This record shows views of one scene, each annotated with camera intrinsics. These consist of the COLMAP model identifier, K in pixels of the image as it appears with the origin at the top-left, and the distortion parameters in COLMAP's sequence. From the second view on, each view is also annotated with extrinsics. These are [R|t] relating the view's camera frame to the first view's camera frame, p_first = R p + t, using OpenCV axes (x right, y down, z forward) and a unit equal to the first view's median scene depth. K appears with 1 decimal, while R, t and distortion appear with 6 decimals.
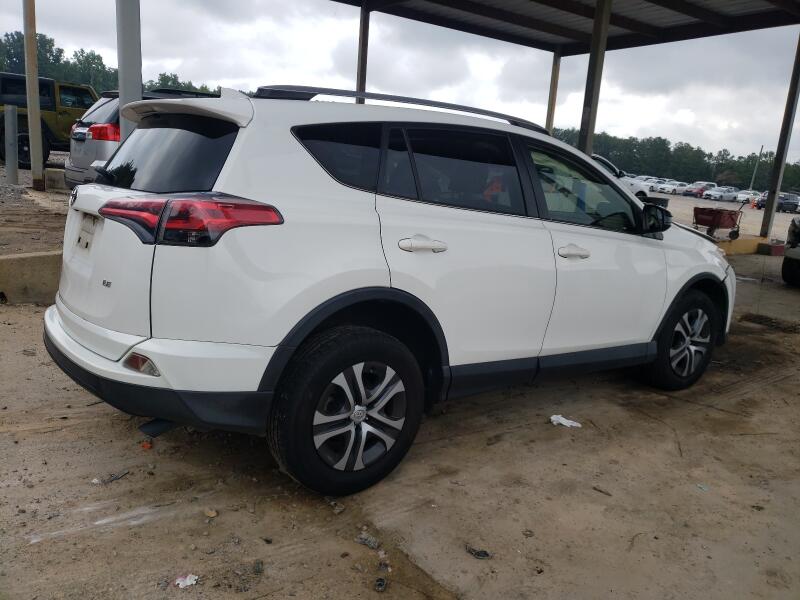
lens RADIAL K [[623.5, 0, 414.0], [0, 623.5, 297.5], [0, 0, 1]] dist [0.010758, 0.010739]
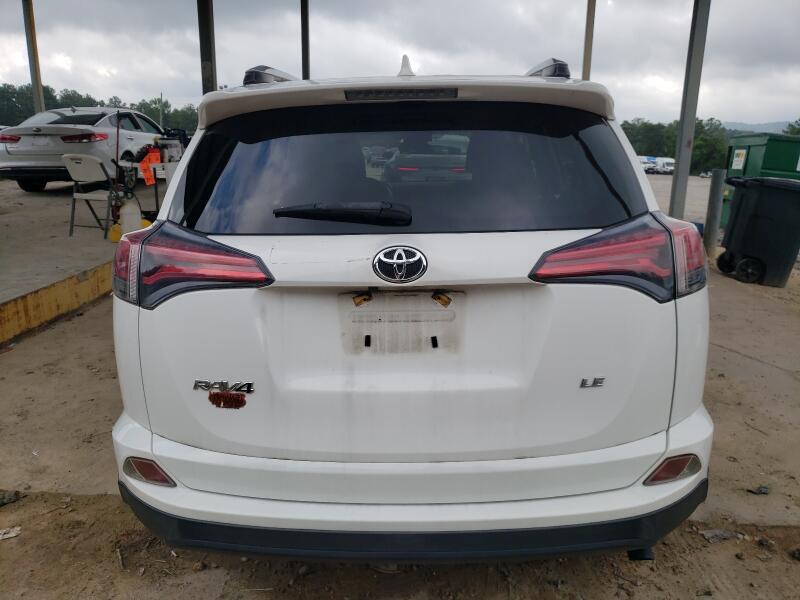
lens RADIAL K [[623.5, 0, 414.0], [0, 623.5, 297.5], [0, 0, 1]] dist [0.010758, 0.010739]
pose [[0.635702, -0.259715, 0.726933, -1.045362], [0.202429, 0.964833, 0.167687, -0.249118], [-0.744920, 0.040553, 0.665920, 0.707881]]
